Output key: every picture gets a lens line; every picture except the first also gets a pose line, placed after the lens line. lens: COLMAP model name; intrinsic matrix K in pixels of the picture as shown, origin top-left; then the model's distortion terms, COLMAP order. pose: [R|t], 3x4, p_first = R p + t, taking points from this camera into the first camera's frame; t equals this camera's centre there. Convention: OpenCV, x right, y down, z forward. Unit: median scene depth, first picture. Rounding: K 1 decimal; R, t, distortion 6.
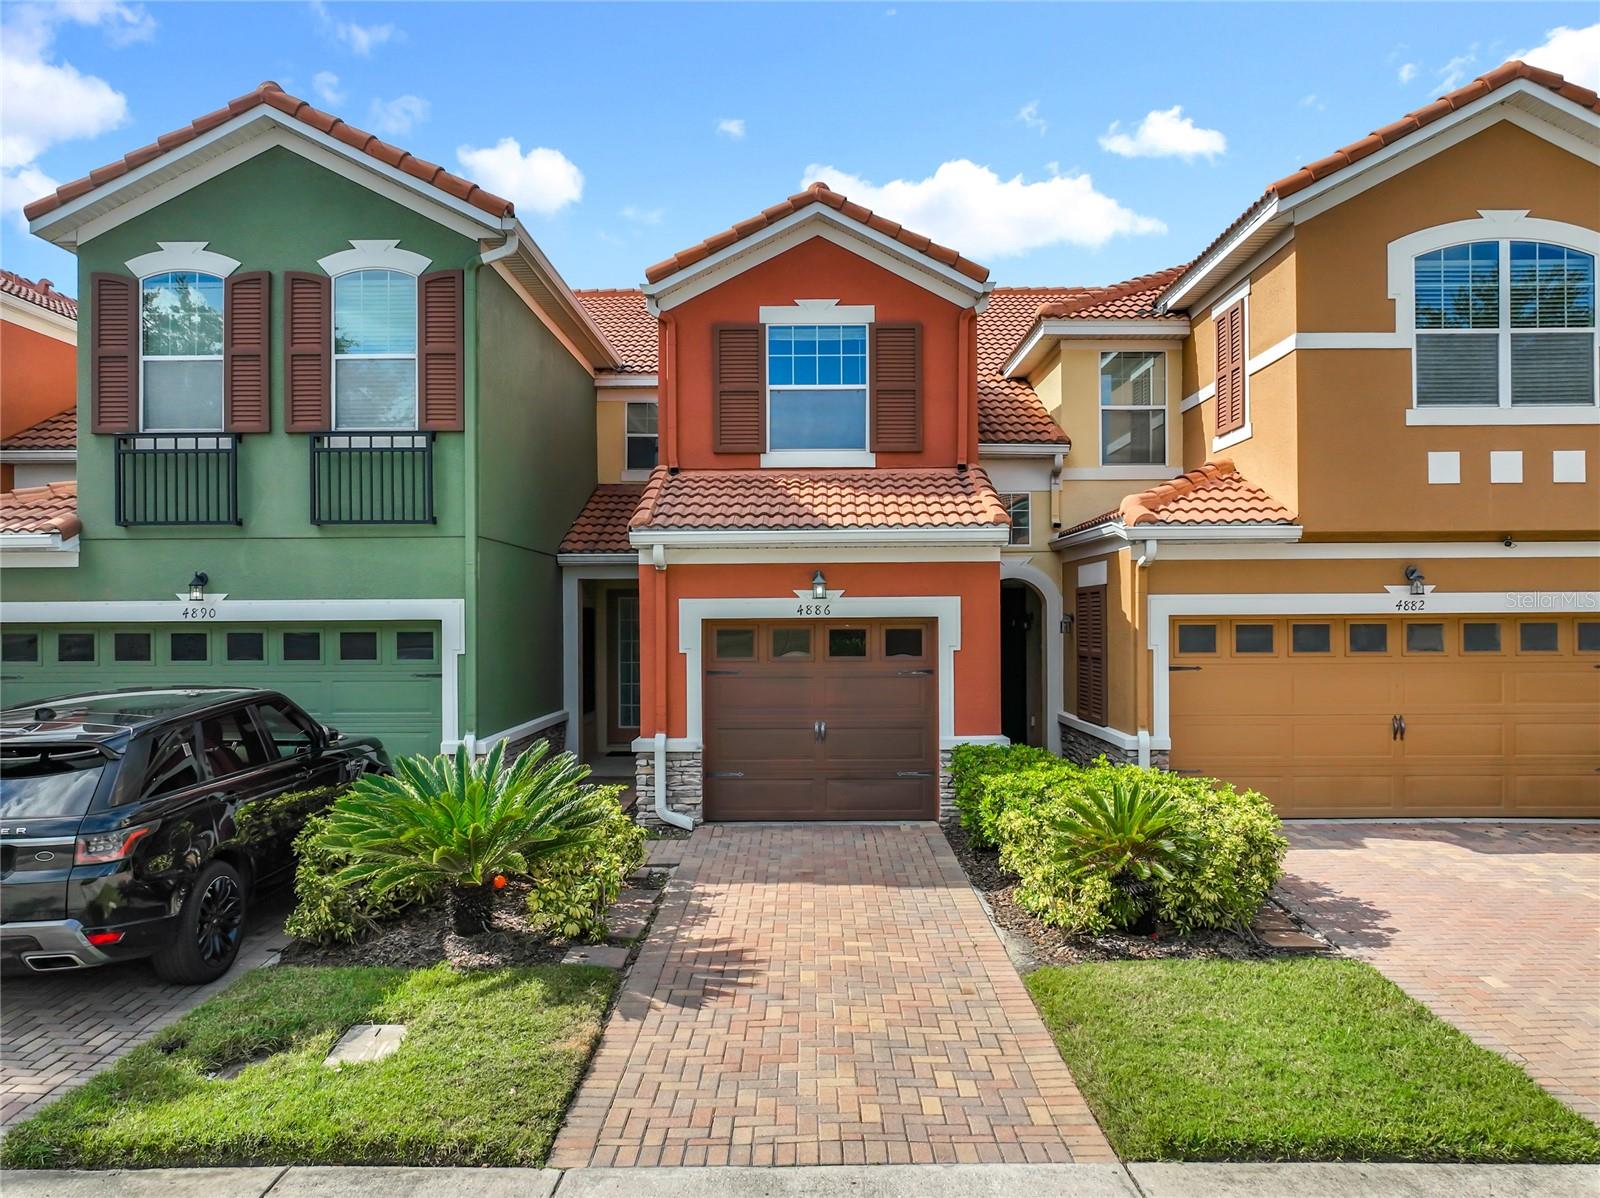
lens RADIAL K [[1143.5, 0, 802.8], [0, 1143.5, 603.8], [0, 0, 1]] dist [0.005717, 0.011325]
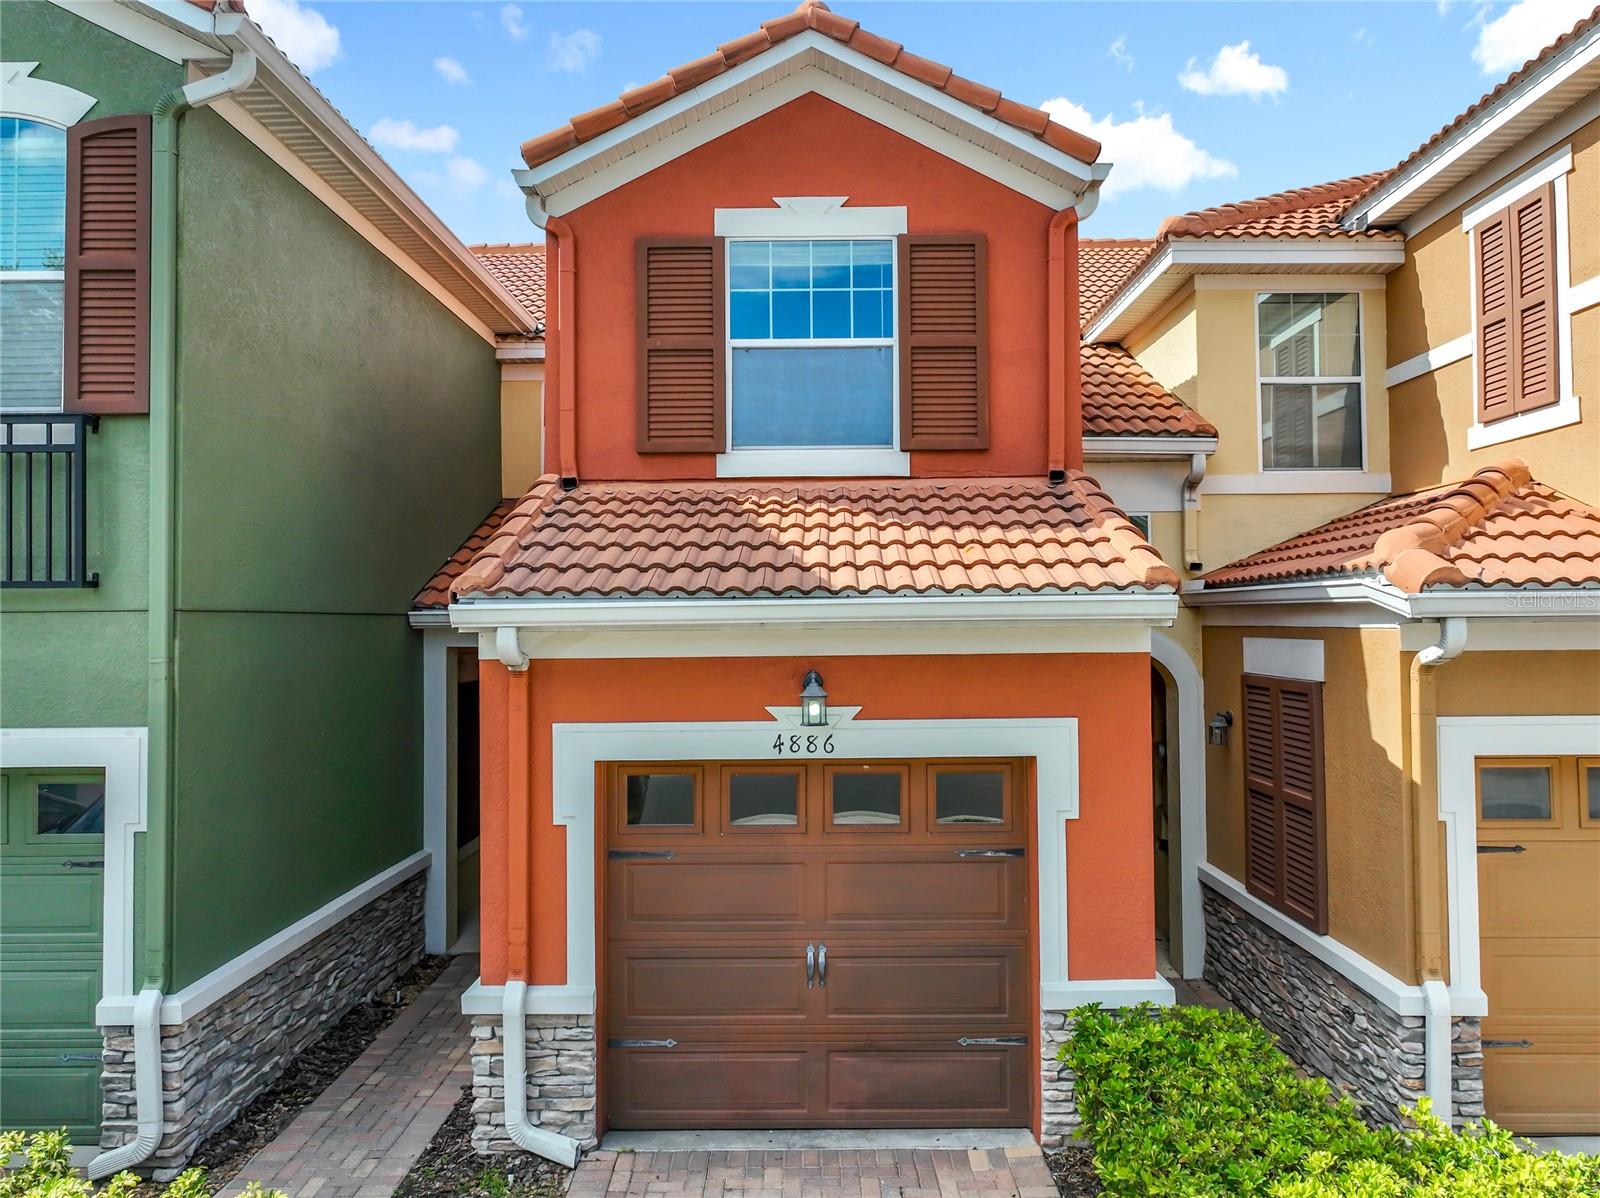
lens RADIAL K [[1149.9, 0, 803.9], [0, 1149.9, 576.9], [0, 0, 1]] dist [-0.003848, 0.010746]
pose [[0.999992, -0.002948, -0.002542, 0.010541], [0.002884, 0.999687, -0.024871, -0.056031], [0.002614, 0.024863, 0.999687, 0.432549]]
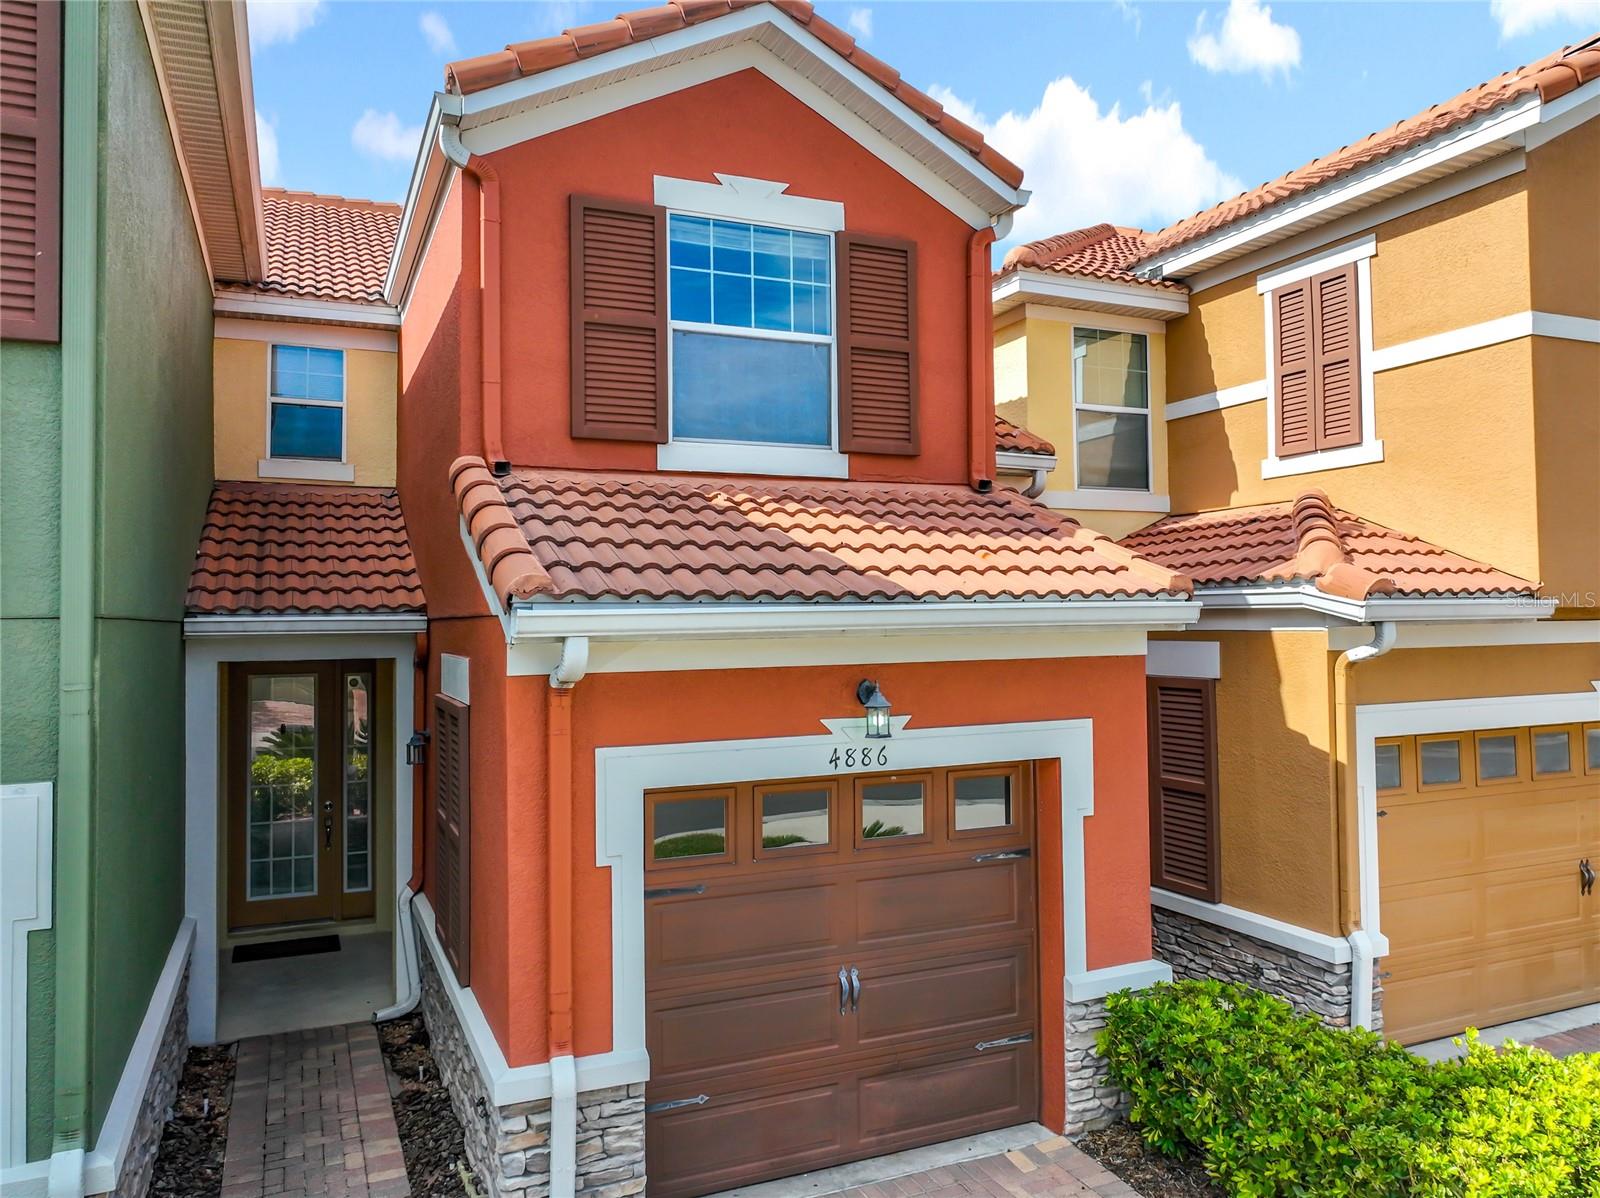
lens RADIAL K [[1149.9, 0, 803.9], [0, 1149.9, 576.9], [0, 0, 1]] dist [-0.003848, 0.010746]
pose [[0.912888, 0.009287, 0.408104, -0.208788], [0.002174, 0.999616, -0.027610, -0.057075], [-0.408203, 0.026092, 0.912518, 0.510417]]
